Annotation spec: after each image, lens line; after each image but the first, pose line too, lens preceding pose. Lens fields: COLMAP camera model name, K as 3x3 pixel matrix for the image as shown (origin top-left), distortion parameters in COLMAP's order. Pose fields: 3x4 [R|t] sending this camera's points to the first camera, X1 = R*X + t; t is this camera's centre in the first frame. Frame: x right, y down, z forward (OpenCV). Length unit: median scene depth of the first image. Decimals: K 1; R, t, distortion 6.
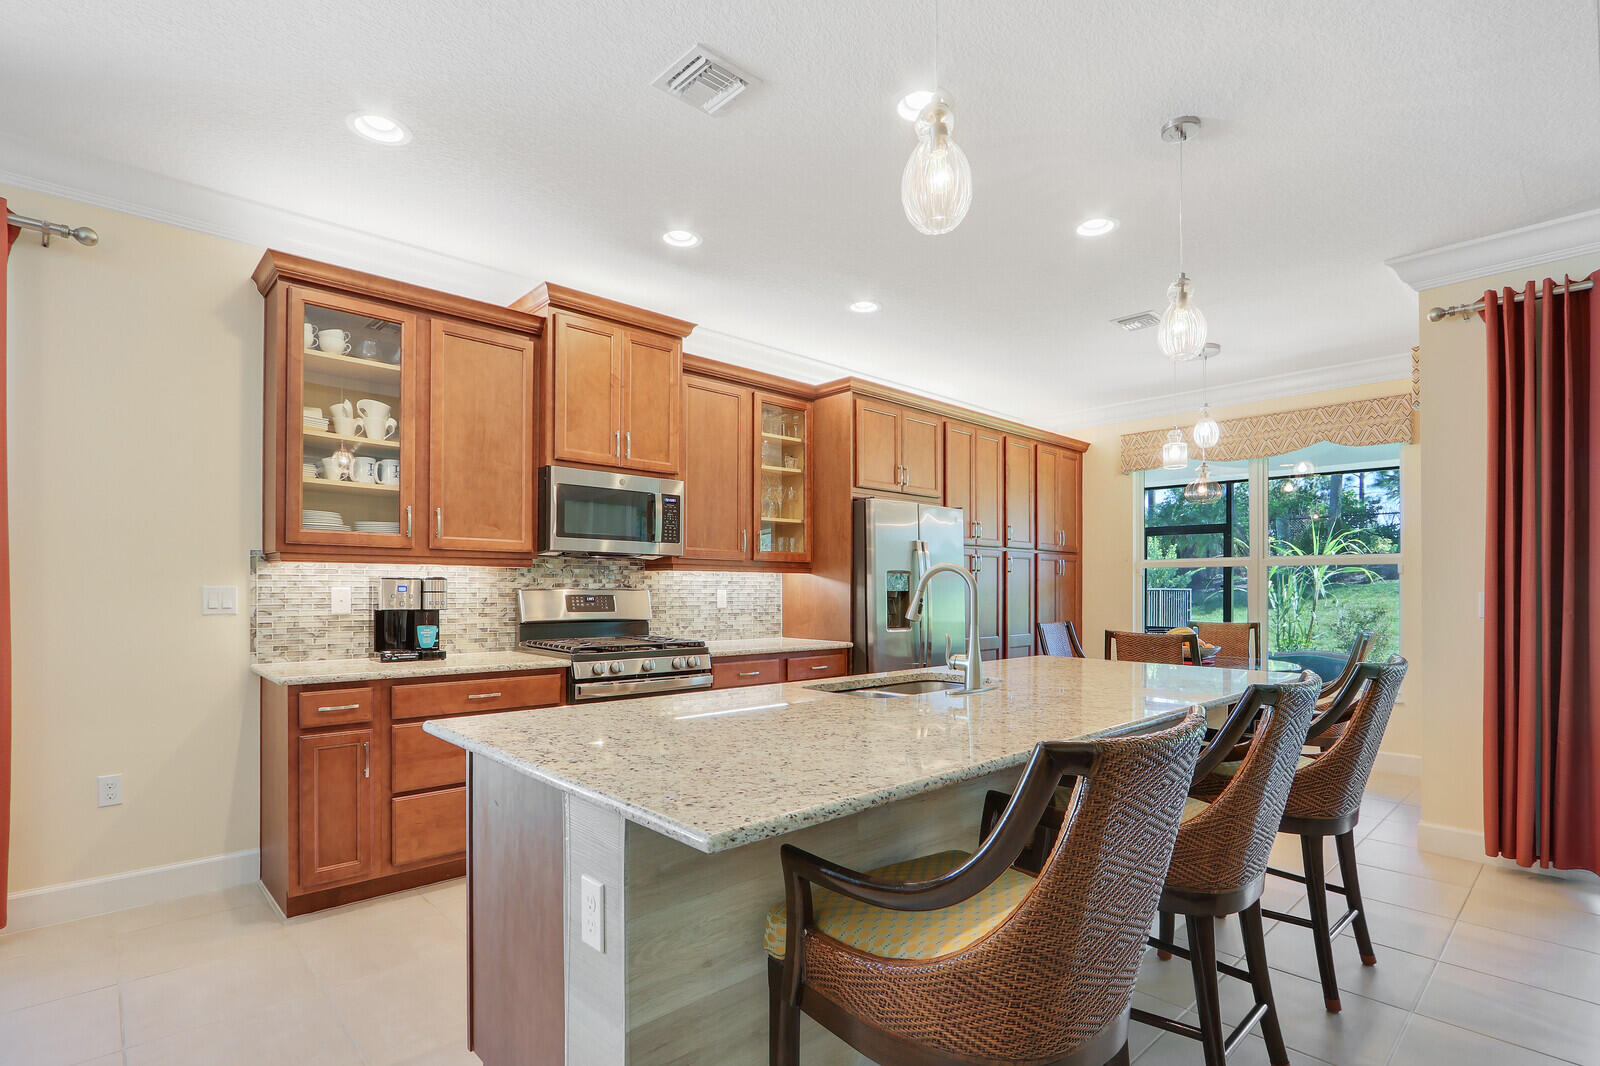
lens RADIAL K [[769.3, 0, 813.6], [0, 769.3, 588.1], [0, 0, 1]] dist [-0.027921, 0.000516]
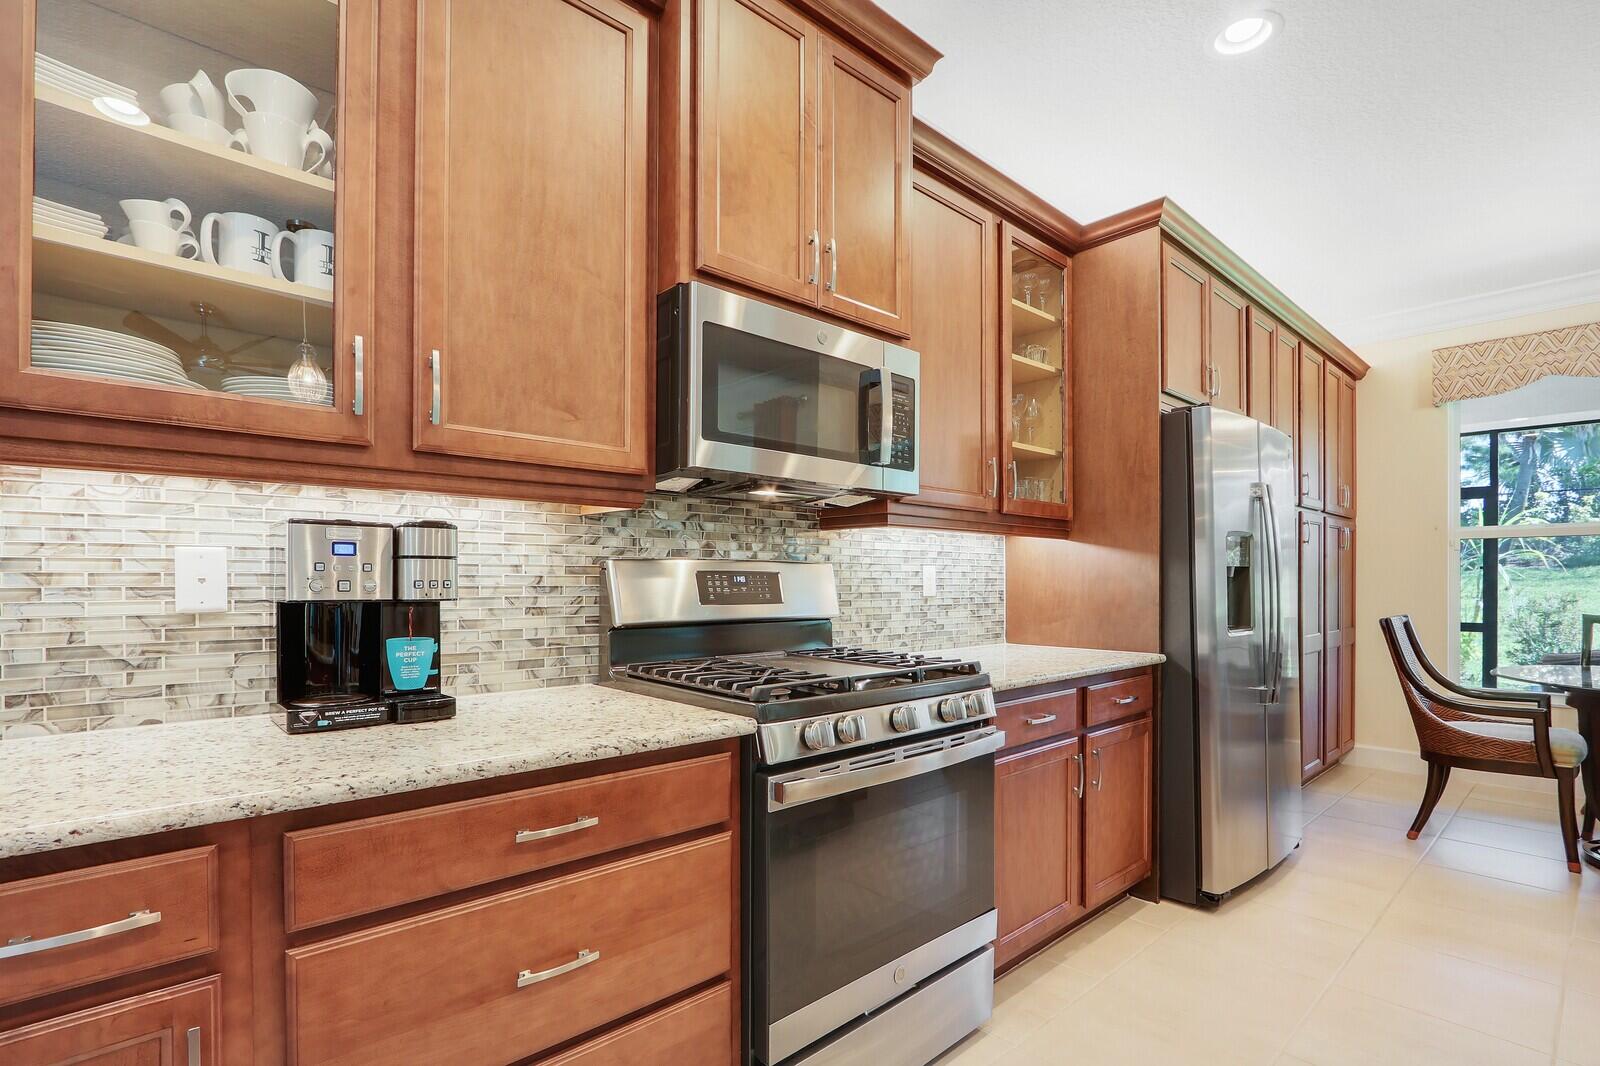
lens RADIAL K [[750.2, 0, 833.5], [0, 750.2, 582.6], [0, 0, 1]] dist [-0.020552, 0.000105]
pose [[0.999977, -0.000982, 0.006737, -0.225474], [0.000942, 0.999982, 0.005939, 0.013202], [-0.006742, -0.005932, 0.999960, 0.481689]]
